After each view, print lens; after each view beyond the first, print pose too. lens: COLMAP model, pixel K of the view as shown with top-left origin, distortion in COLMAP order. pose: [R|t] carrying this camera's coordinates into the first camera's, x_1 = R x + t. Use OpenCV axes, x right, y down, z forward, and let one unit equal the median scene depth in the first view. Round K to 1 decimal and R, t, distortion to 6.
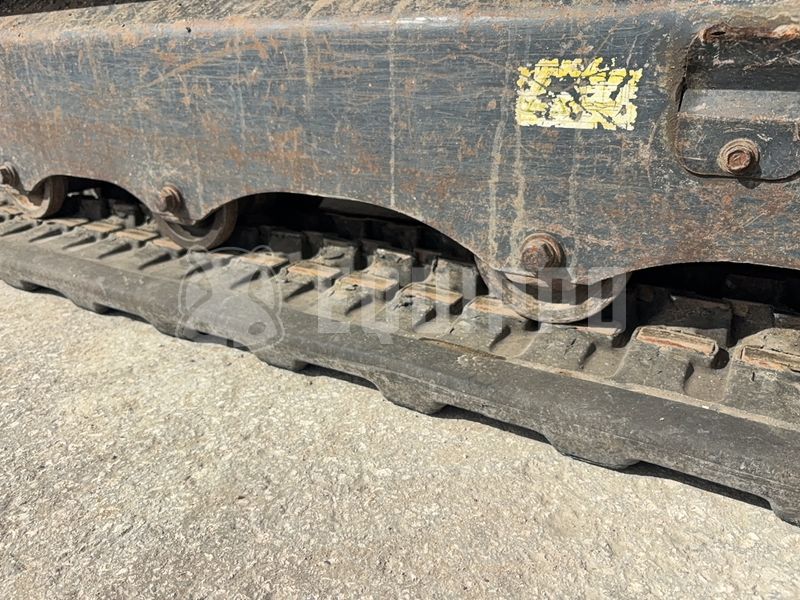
lens RADIAL K [[627.9, 0, 400.0], [0, 627.9, 300.0], [0, 0, 1]] dist [0.020561, -0.035631]
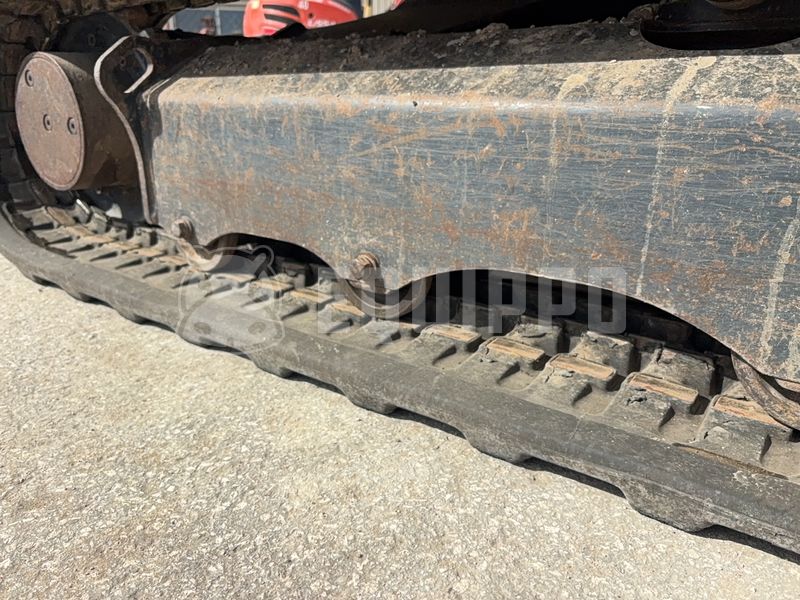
lens RADIAL K [[627.9, 0, 400.0], [0, 627.9, 300.0], [0, 0, 1]] dist [0.020561, -0.035631]
pose [[0.994849, 0.051449, -0.087342, -0.259203], [-0.056818, 0.996572, -0.060137, -0.061160], [0.083949, 0.064790, 0.994362, 0.033975]]
